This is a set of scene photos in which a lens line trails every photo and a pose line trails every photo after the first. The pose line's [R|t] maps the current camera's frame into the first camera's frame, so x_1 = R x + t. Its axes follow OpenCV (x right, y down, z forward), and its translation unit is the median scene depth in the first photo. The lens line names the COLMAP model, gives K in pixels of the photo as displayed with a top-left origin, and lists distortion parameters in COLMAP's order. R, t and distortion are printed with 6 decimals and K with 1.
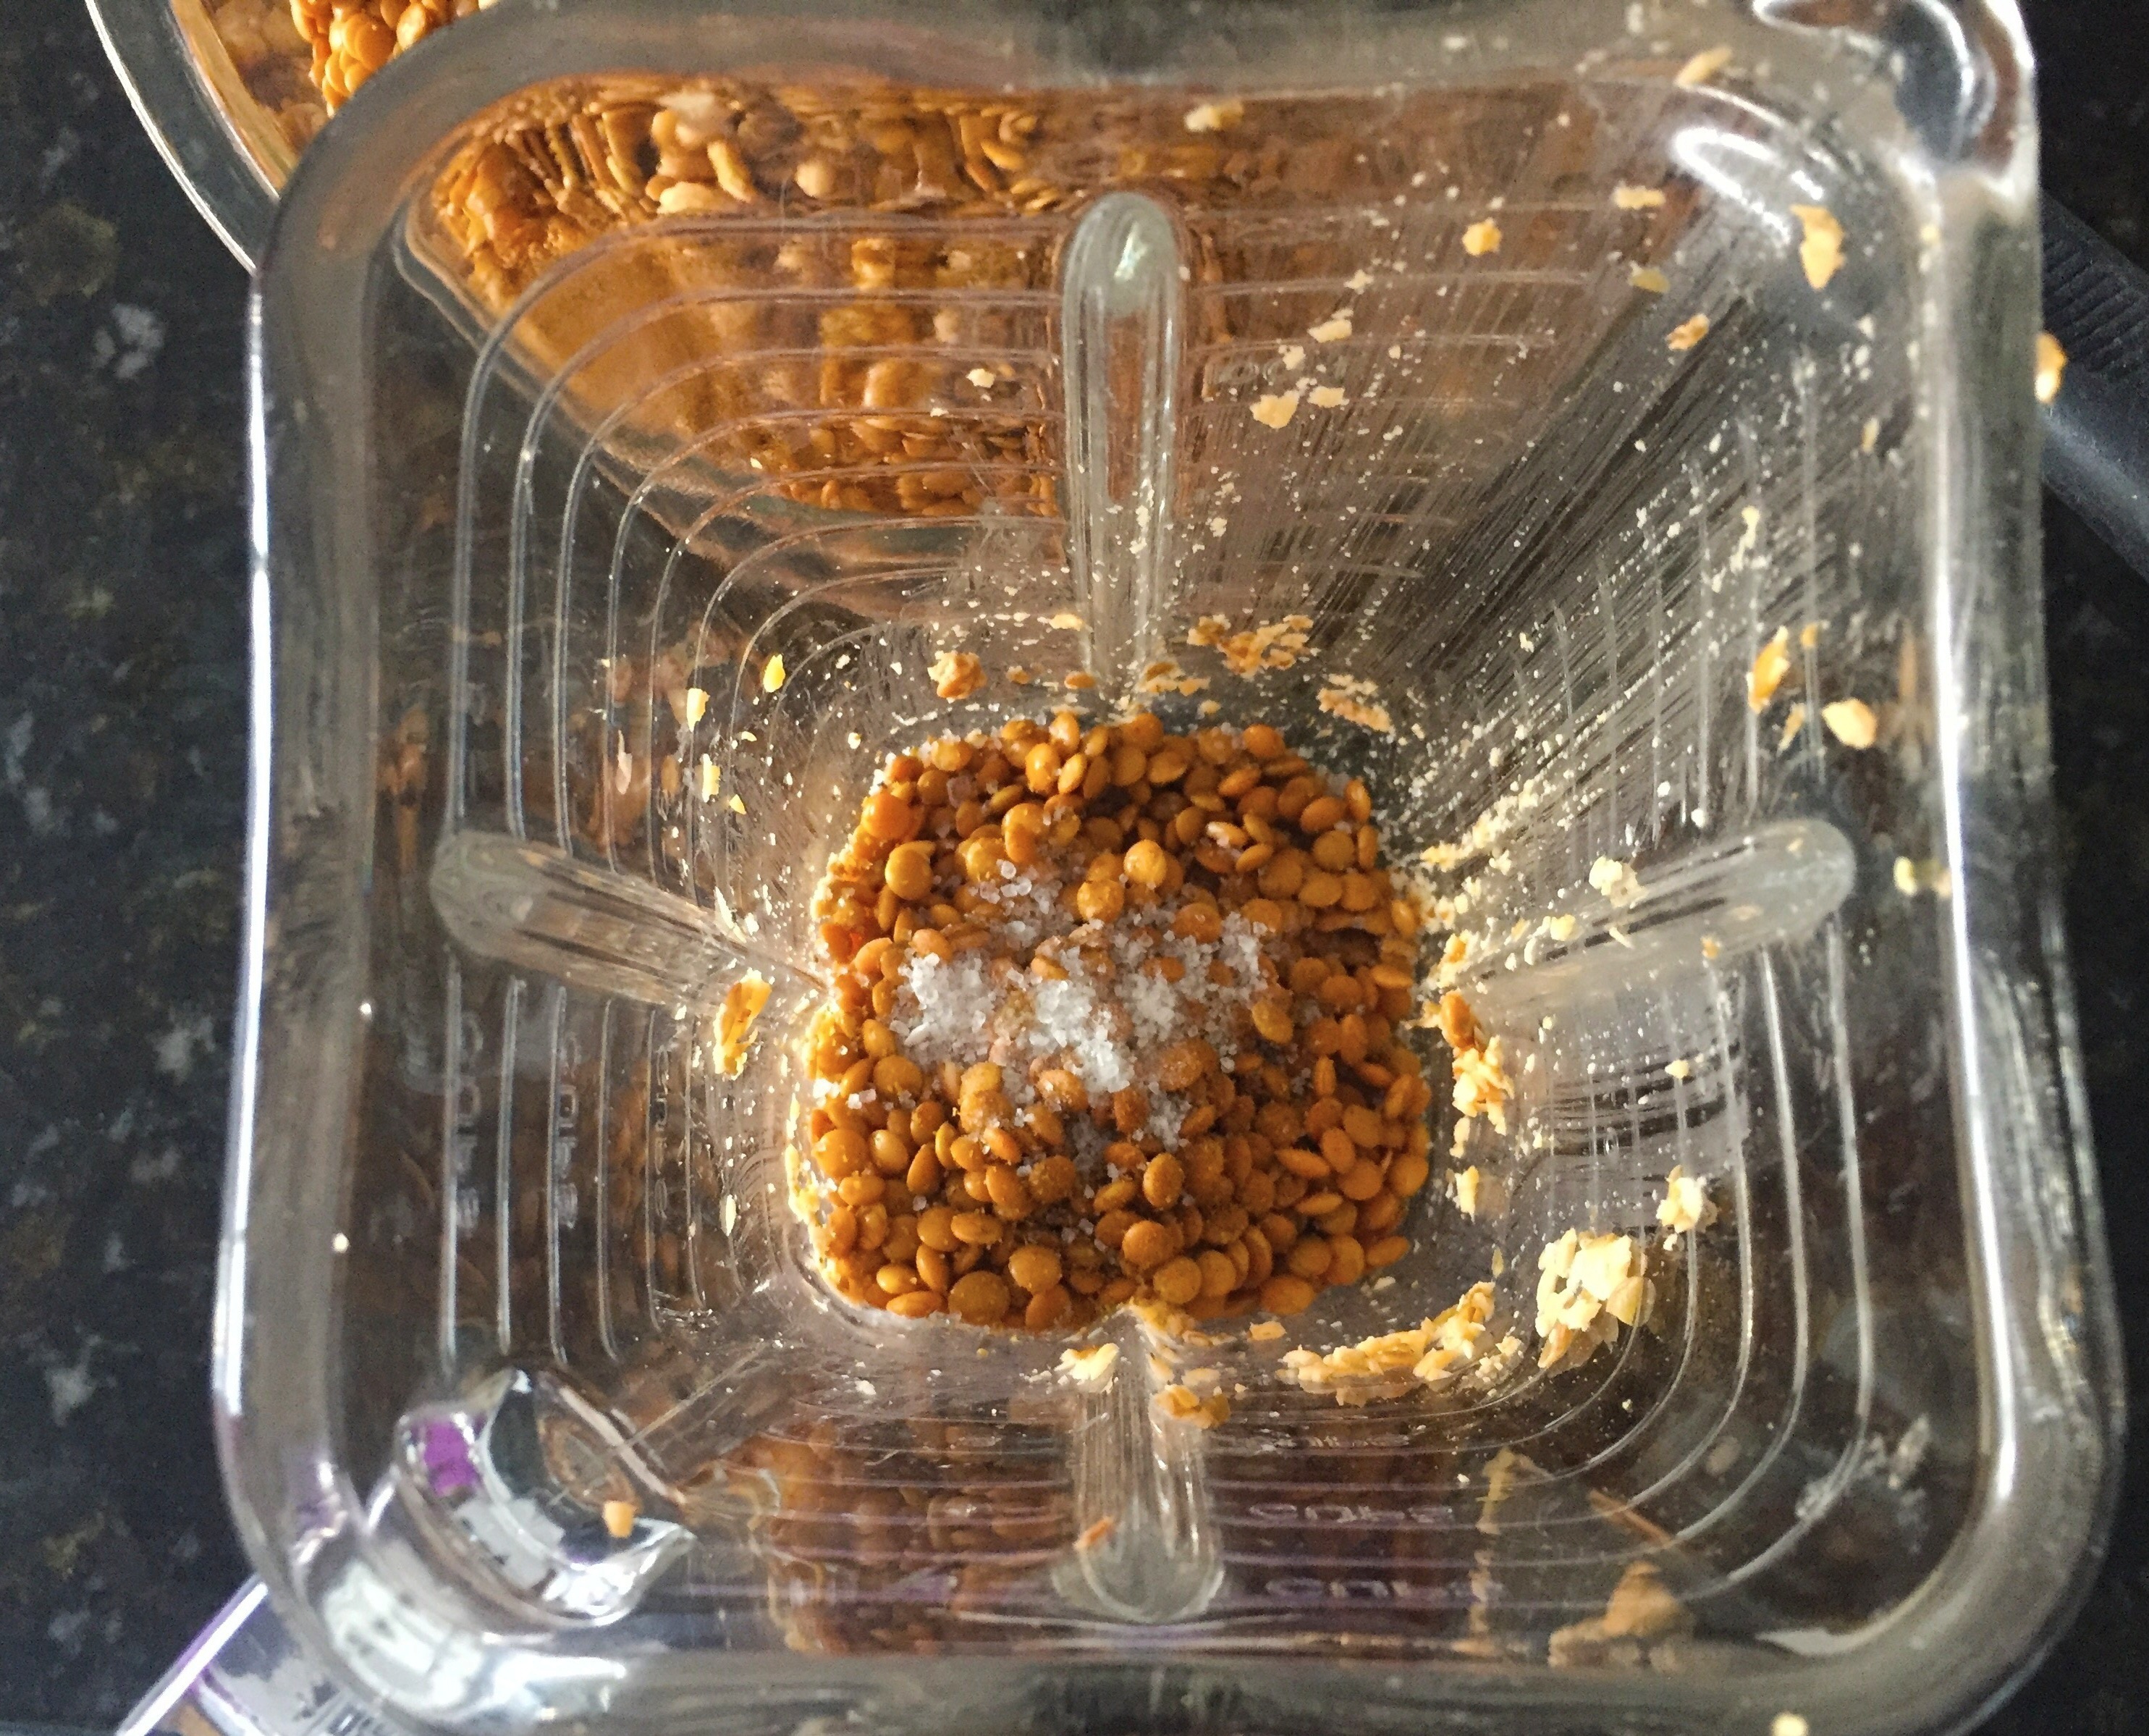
lens RADIAL K [[1960.5, 0, 1074.5], [0, 1960.5, 868.0], [0, 0, 1]] dist [0.088858, -0.108475]
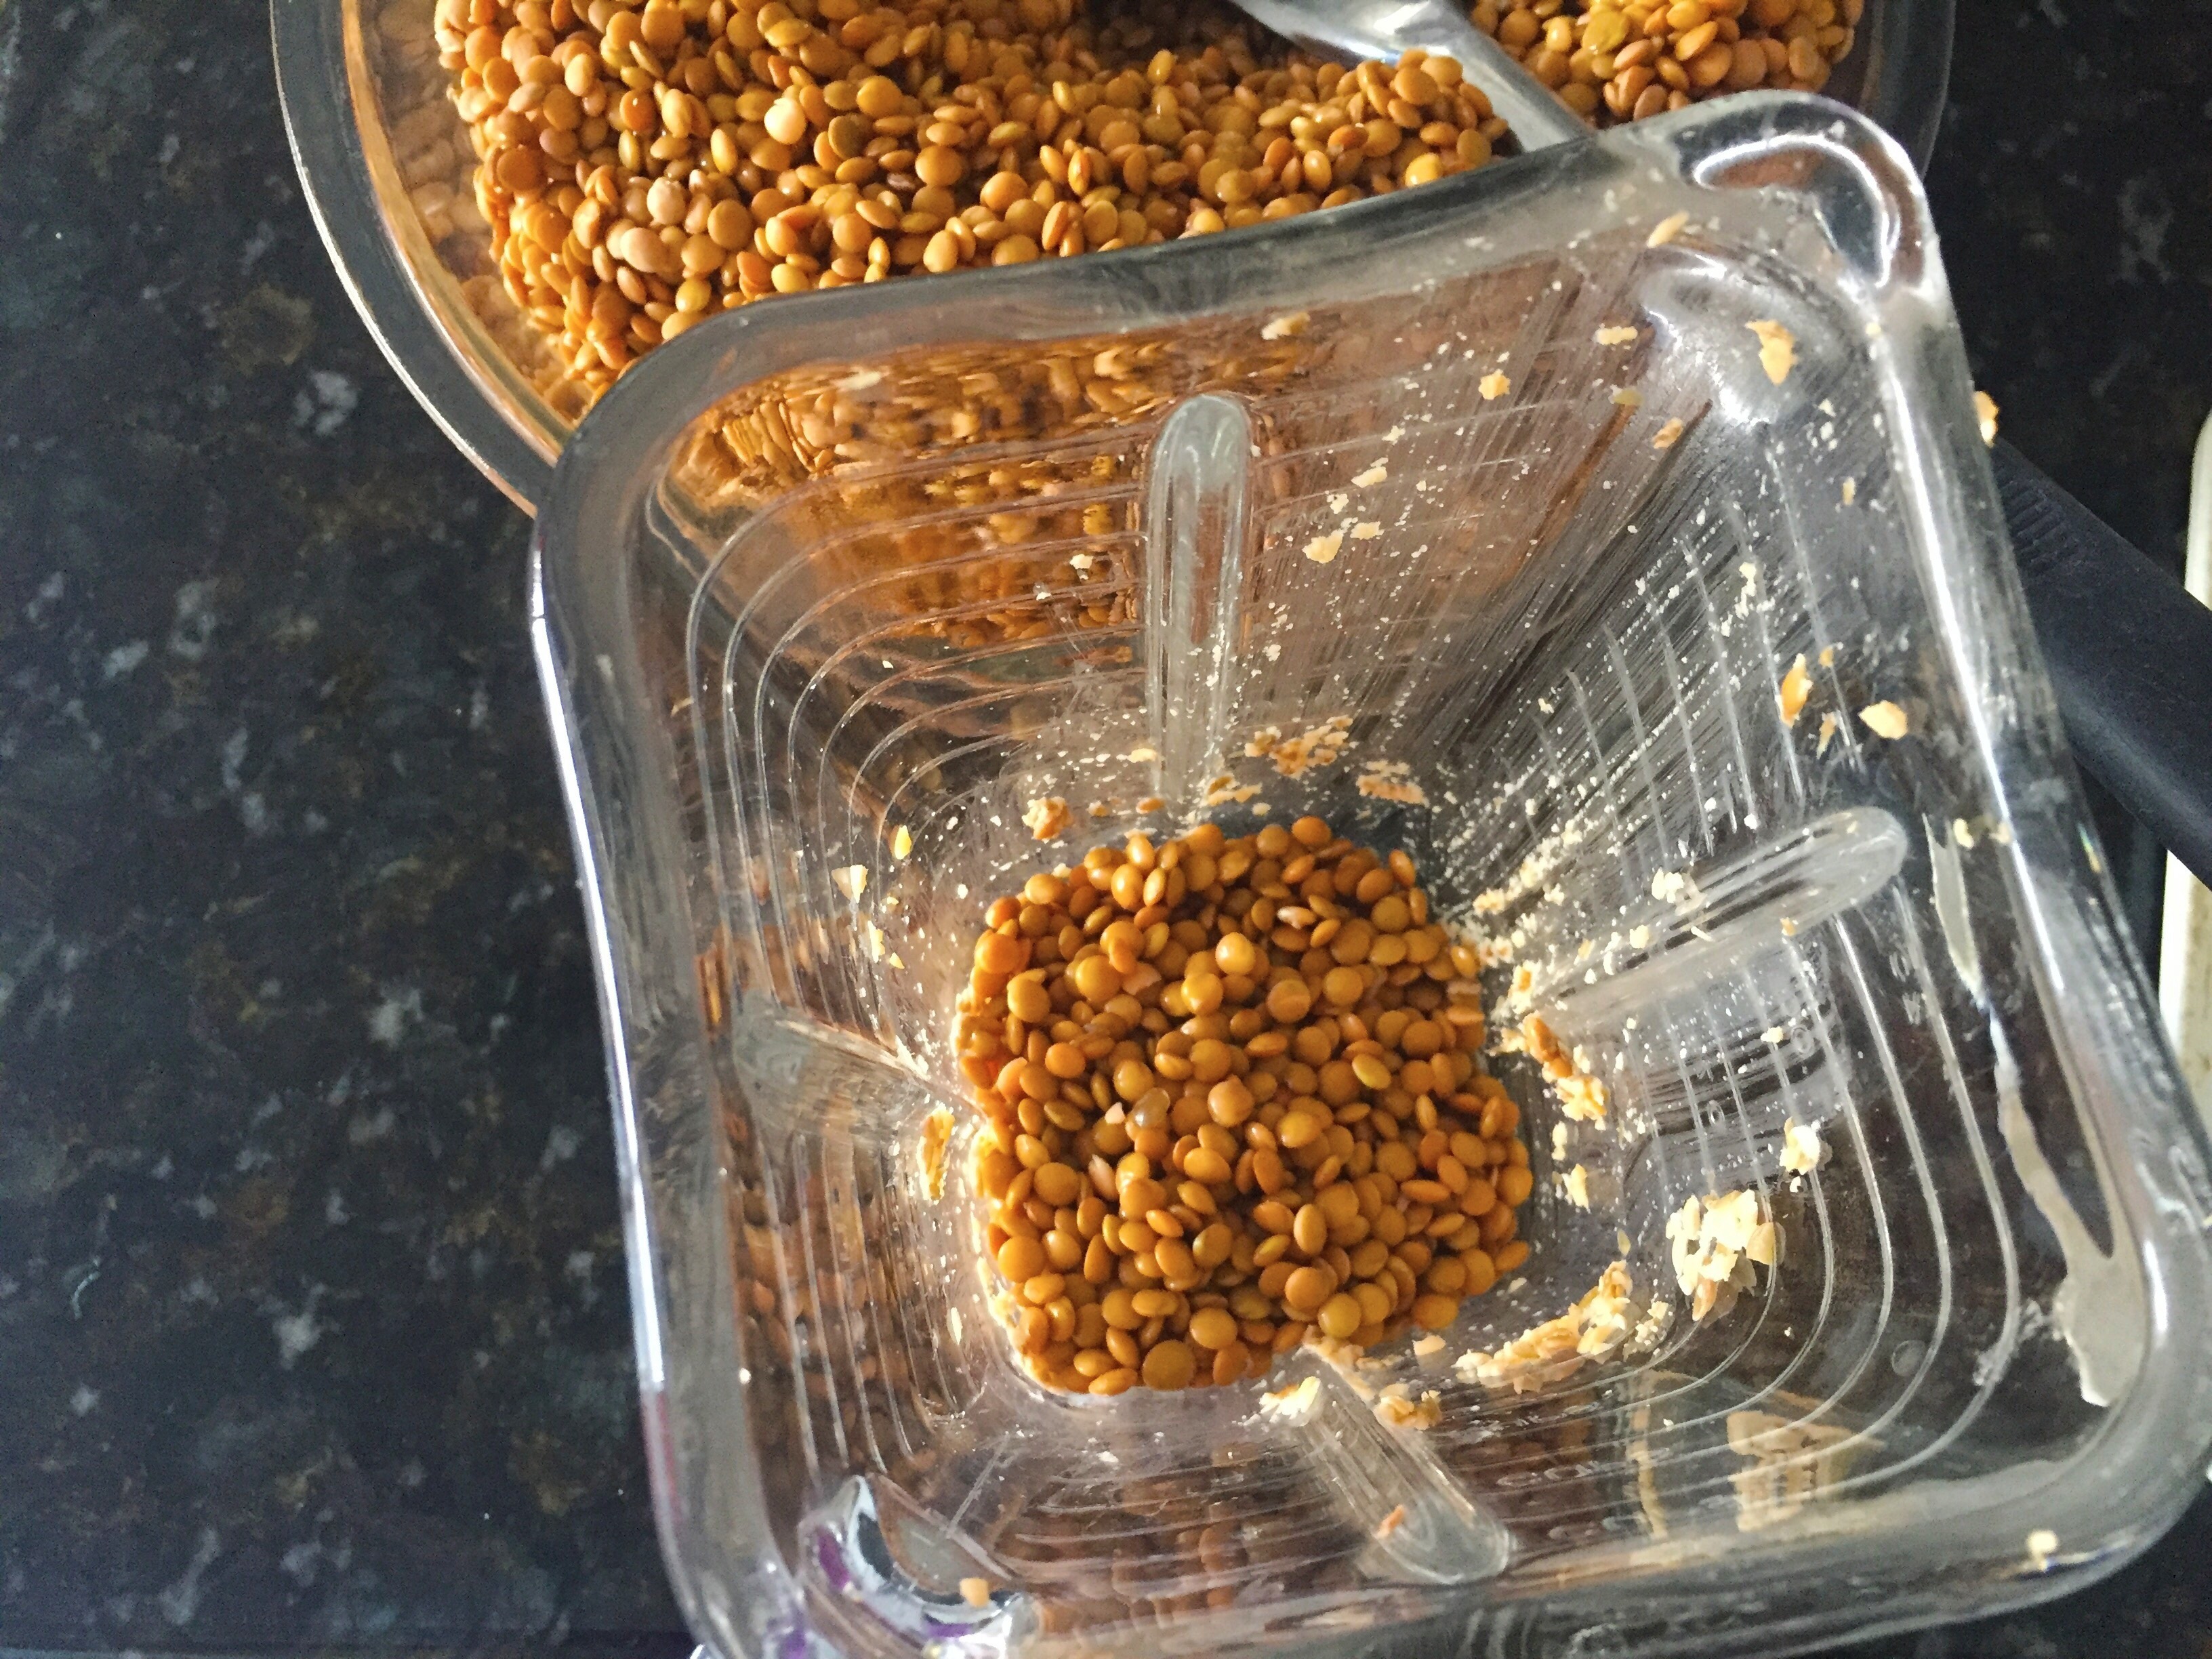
lens RADIAL K [[1867.7, 0, 1106.0], [0, 1867.7, 829.5], [0, 0, 1]] dist [0.096213, -0.102595]
pose [[0.982449, -0.170596, 0.075439, -0.128115], [0.176544, 0.980970, -0.080810, 0.001894], [-0.060218, 0.092710, 0.993871, -0.089949]]
